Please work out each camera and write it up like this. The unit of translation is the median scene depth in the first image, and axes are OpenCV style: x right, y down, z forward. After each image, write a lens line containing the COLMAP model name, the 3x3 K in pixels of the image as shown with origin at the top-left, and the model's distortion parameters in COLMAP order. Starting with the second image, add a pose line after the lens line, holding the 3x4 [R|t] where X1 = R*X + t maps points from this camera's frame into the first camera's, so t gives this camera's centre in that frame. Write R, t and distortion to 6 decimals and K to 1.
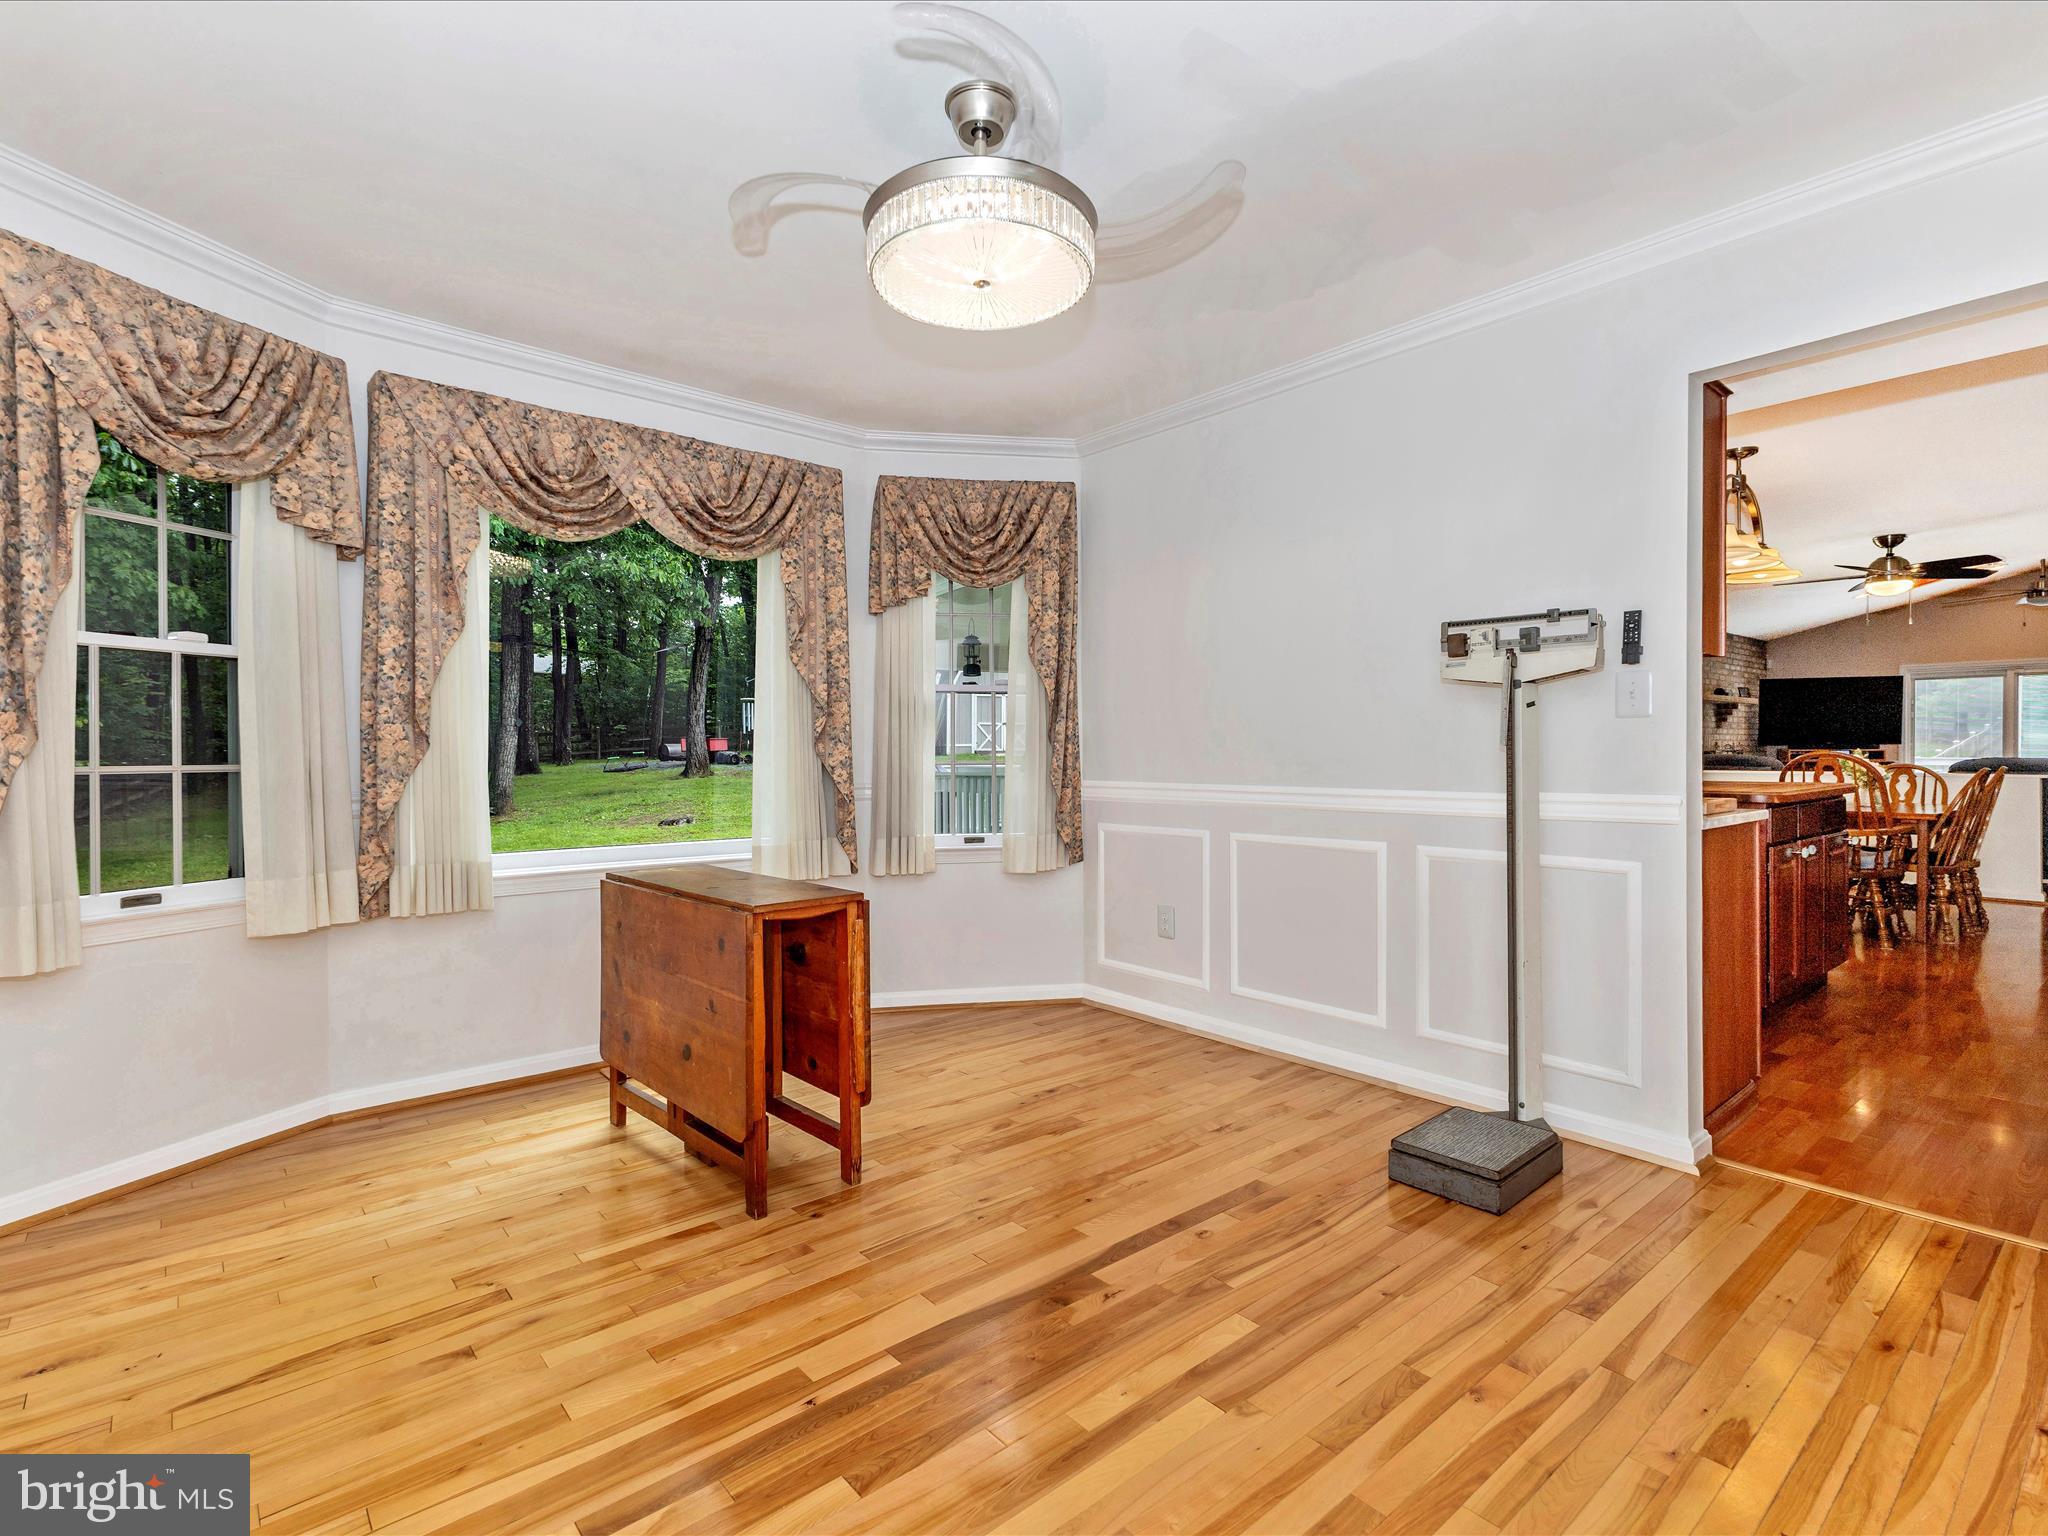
lens RADIAL K [[1012.8, 0, 1009.1], [0, 1012.8, 764.9], [0, 0, 1]] dist [0.011572, -0.000410]
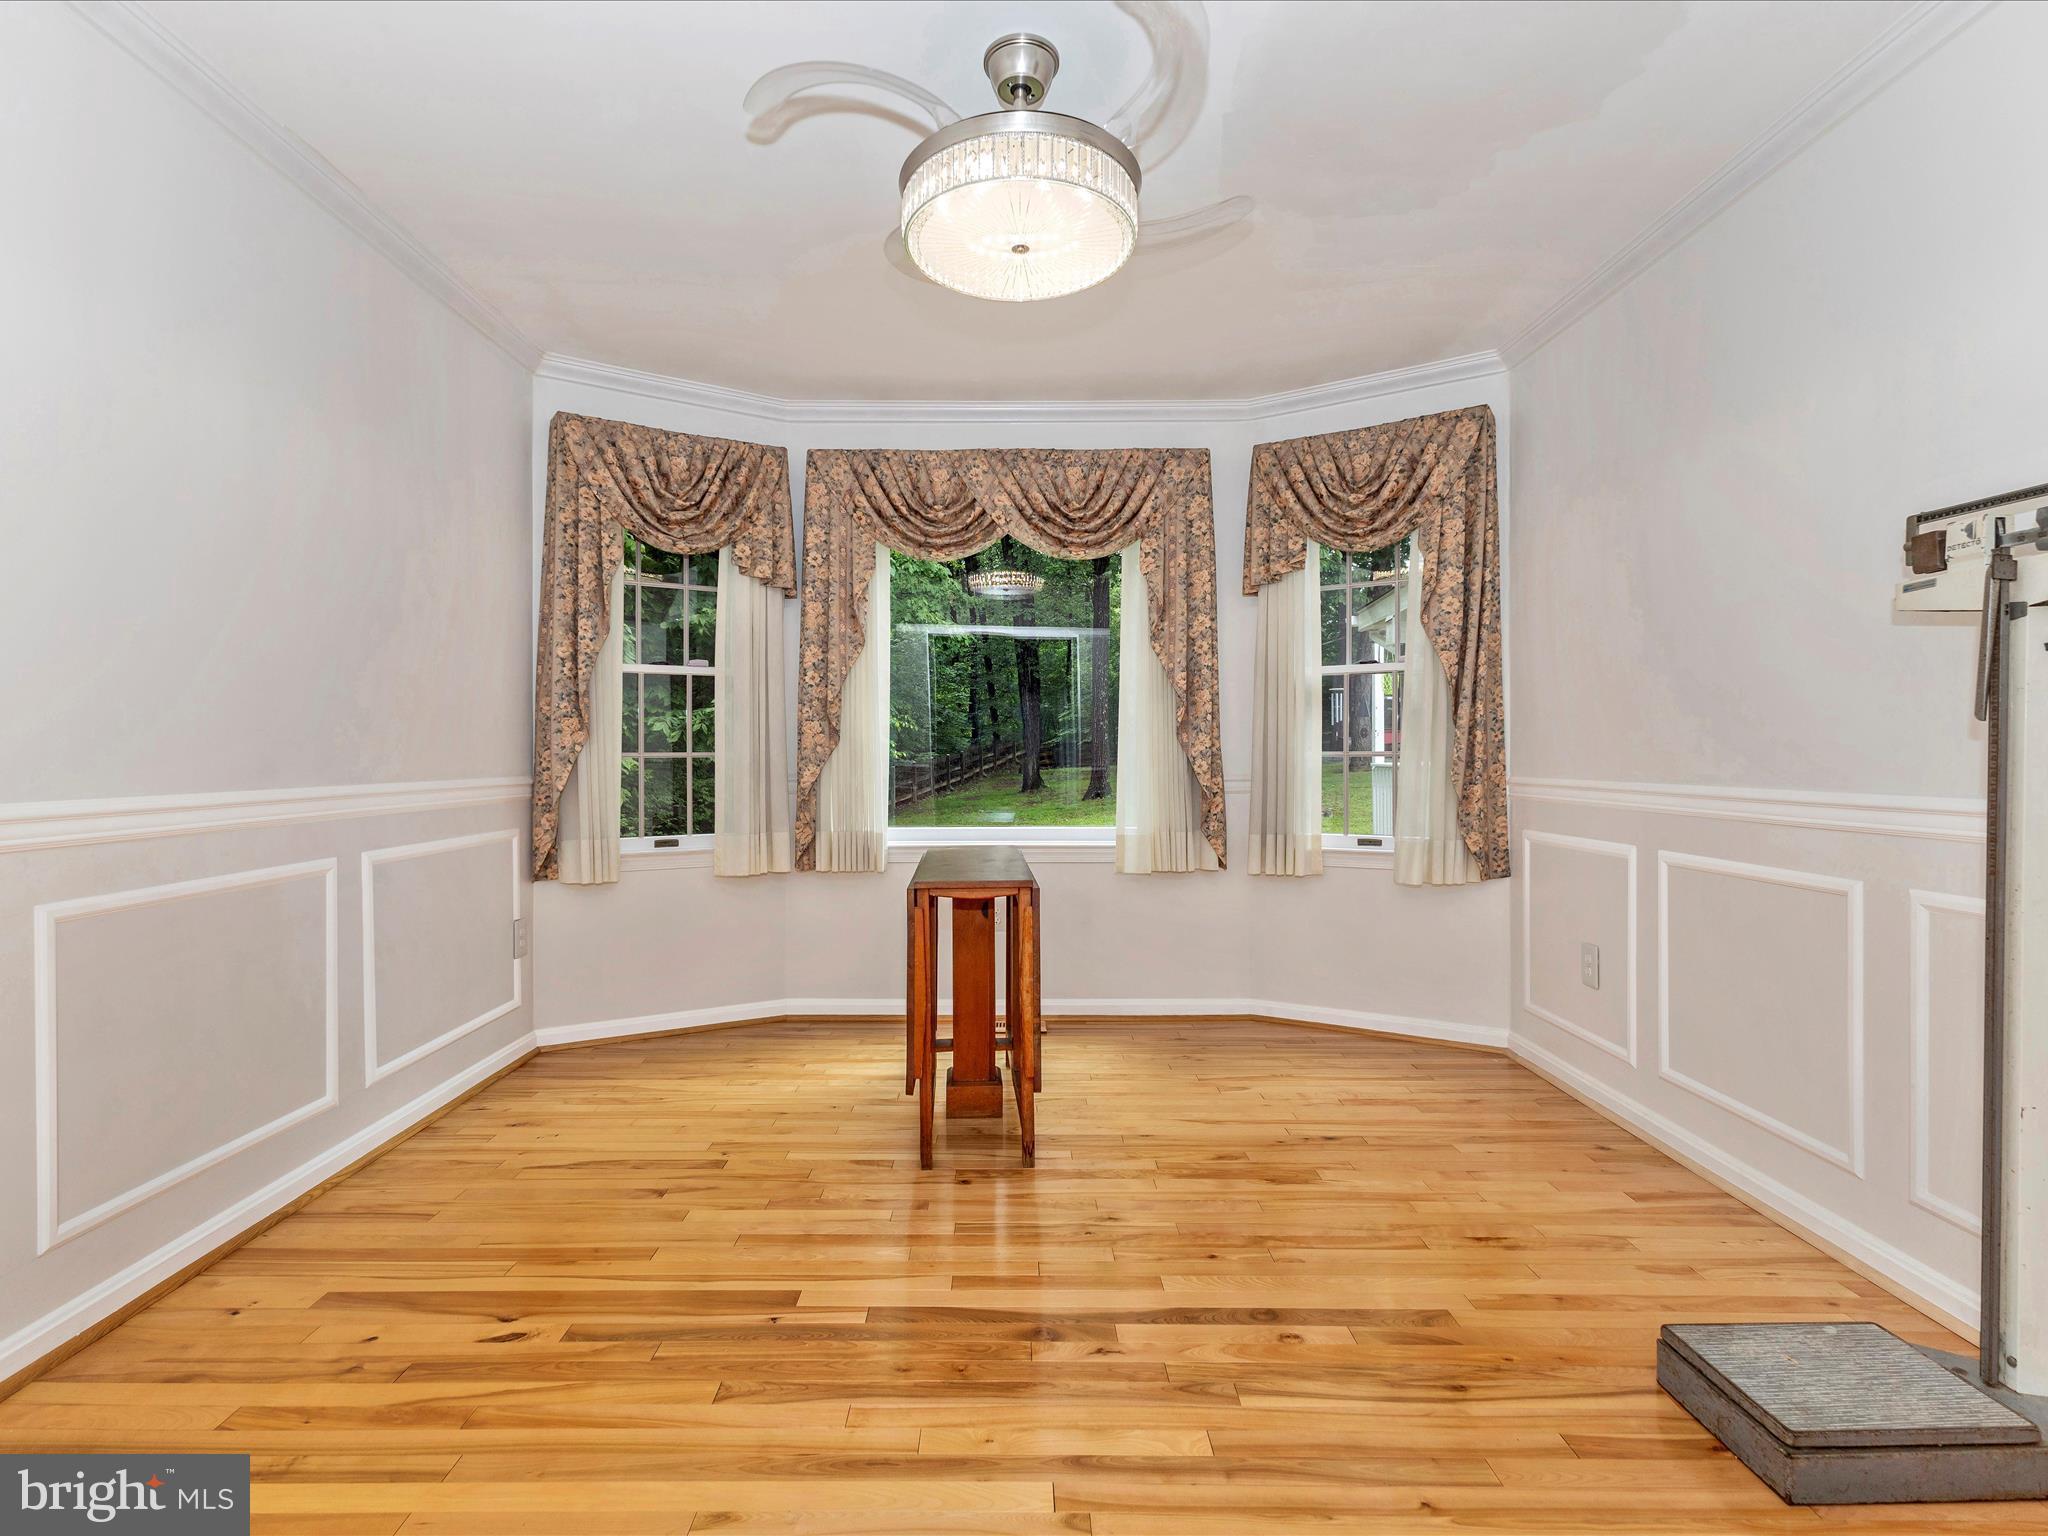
lens RADIAL K [[1012.8, 0, 1009.1], [0, 1012.8, 764.9], [0, 0, 1]] dist [0.011572, -0.000410]
pose [[0.749108, 0.009089, -0.662385, 0.388595], [-0.006438, 0.999959, 0.006441, 0.004936], [0.662416, -0.000560, 0.749136, 0.178697]]
